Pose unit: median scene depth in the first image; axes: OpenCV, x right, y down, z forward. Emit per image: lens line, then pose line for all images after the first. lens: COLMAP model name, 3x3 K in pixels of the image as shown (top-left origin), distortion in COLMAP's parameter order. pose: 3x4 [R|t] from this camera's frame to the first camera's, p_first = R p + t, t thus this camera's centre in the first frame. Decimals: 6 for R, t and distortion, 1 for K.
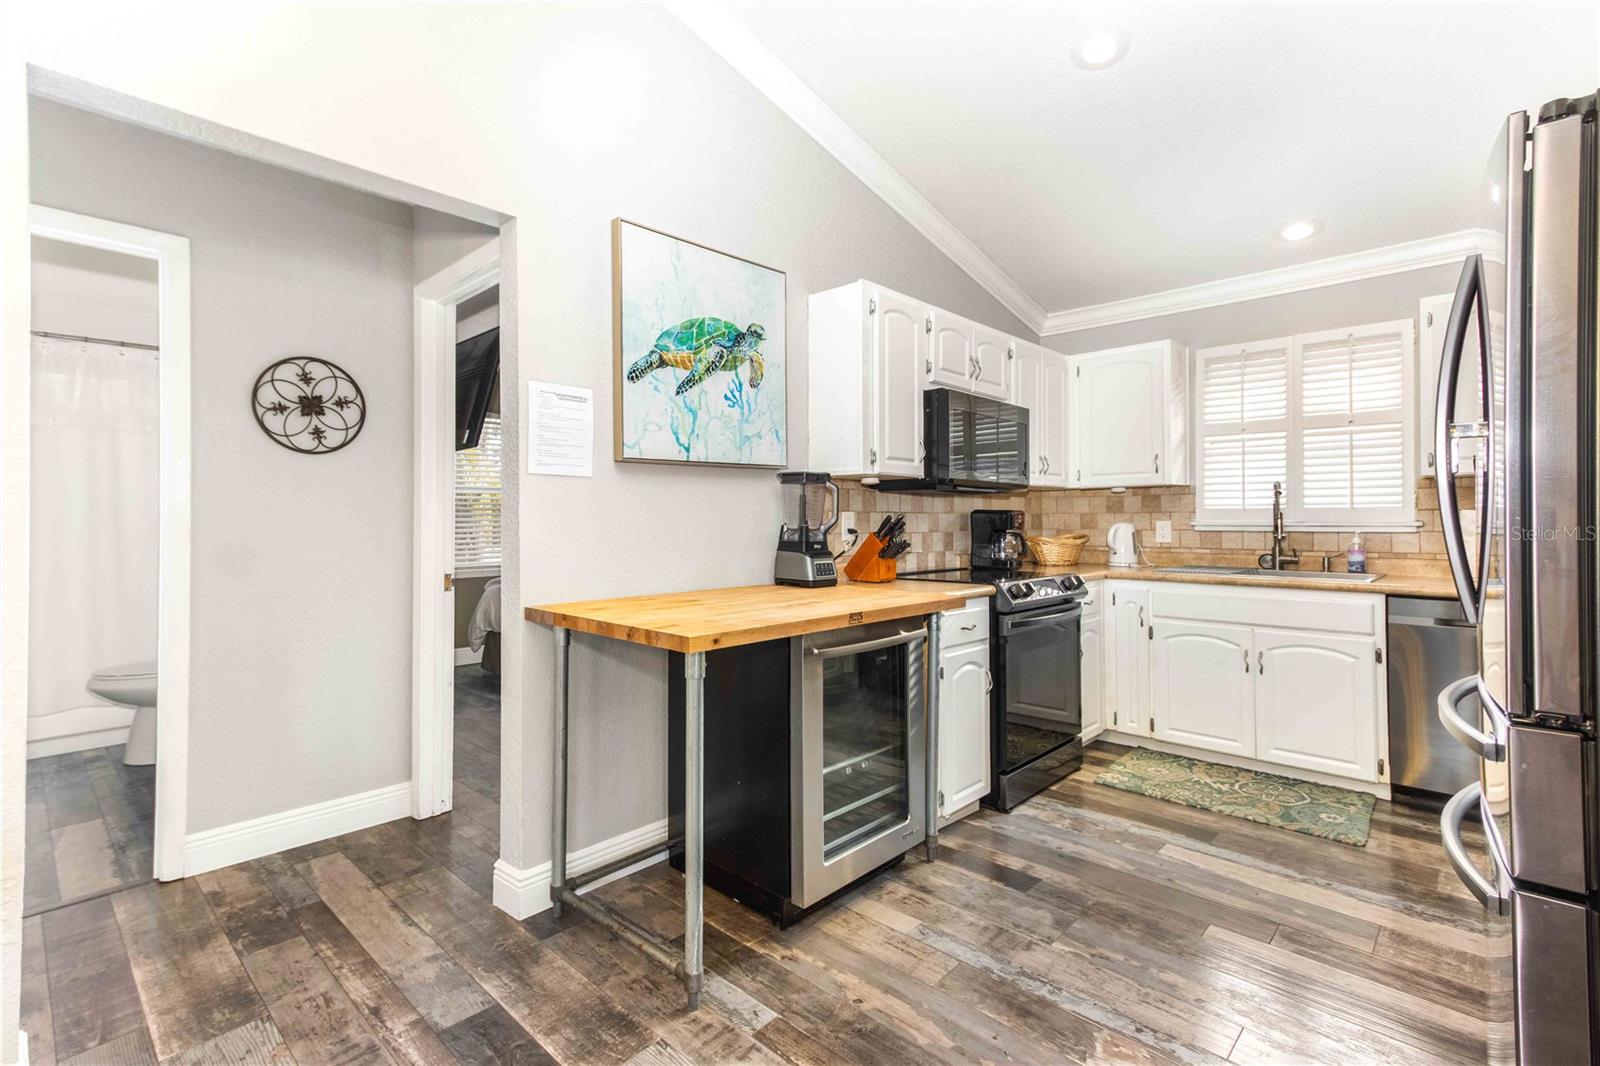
lens RADIAL K [[739.9, 0, 784.4], [0, 739.9, 519.6], [0, 0, 1]] dist [0.029782, -0.002120]
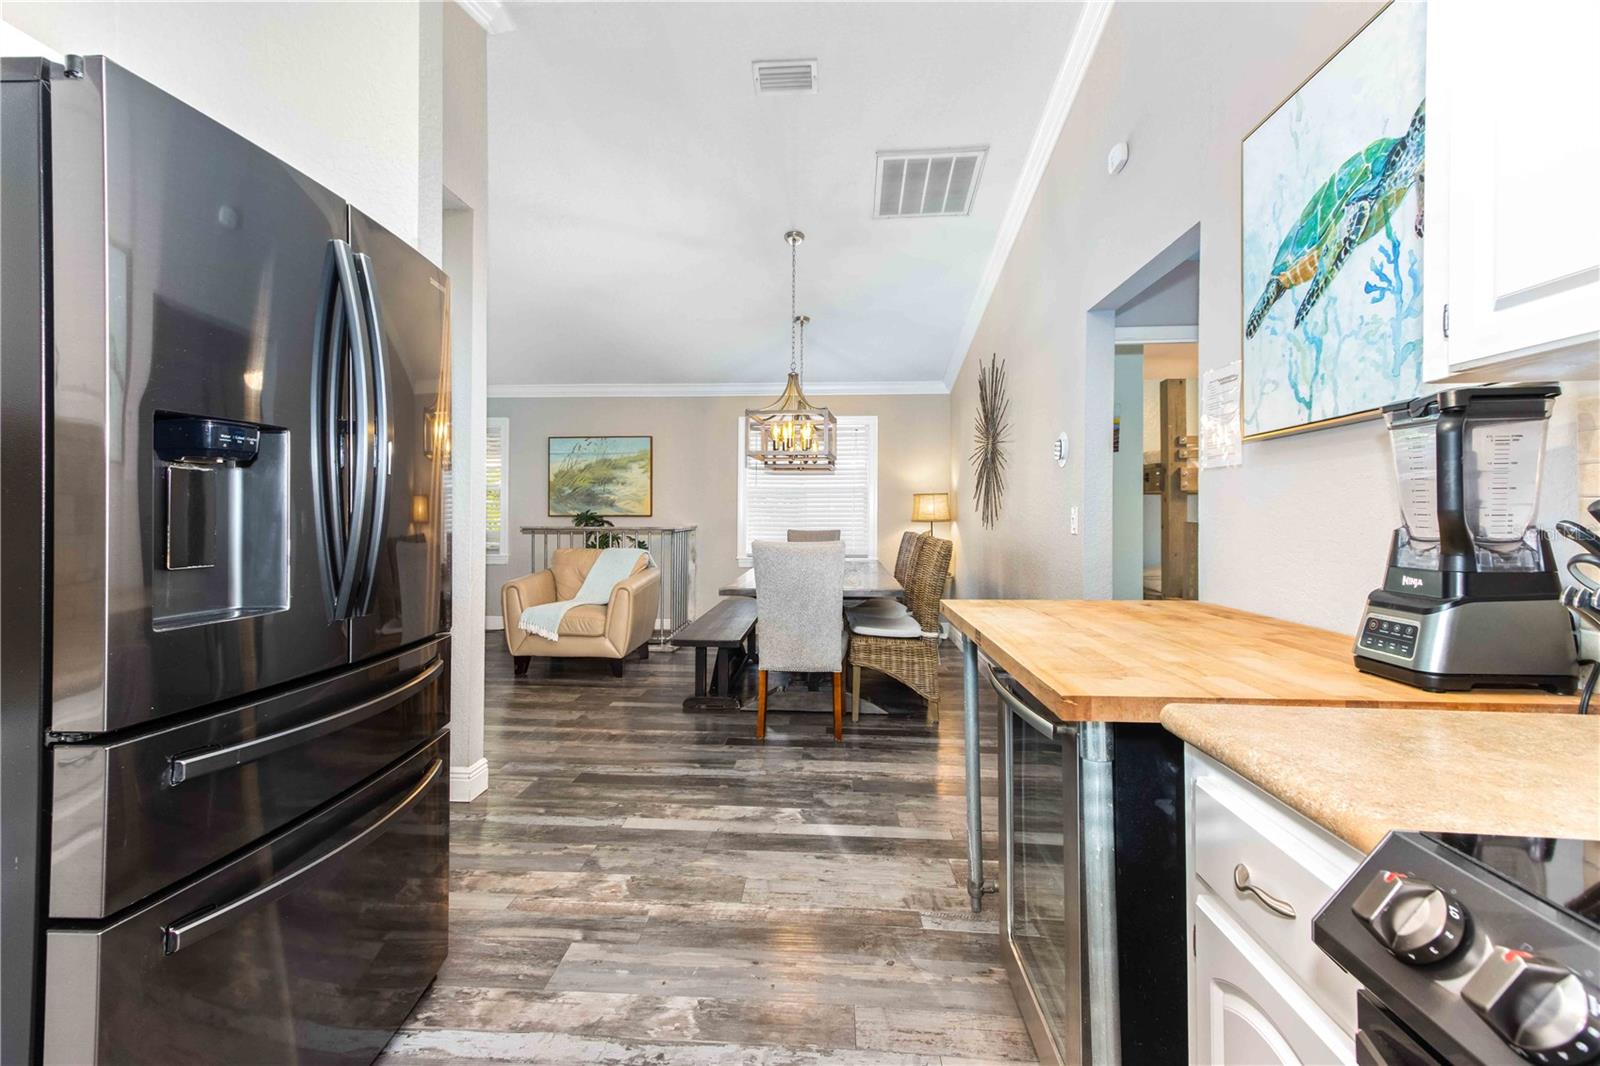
lens RADIAL K [[739.9, 0, 787.8], [0, 739.9, 515.8], [0, 0, 1]] dist [0.029782, -0.002120]
pose [[-0.764871, 0.005345, -0.644161, 0.628569], [0.004142, 0.999986, 0.003379, -0.003225], [0.644170, -0.000084, -0.764883, 1.205422]]
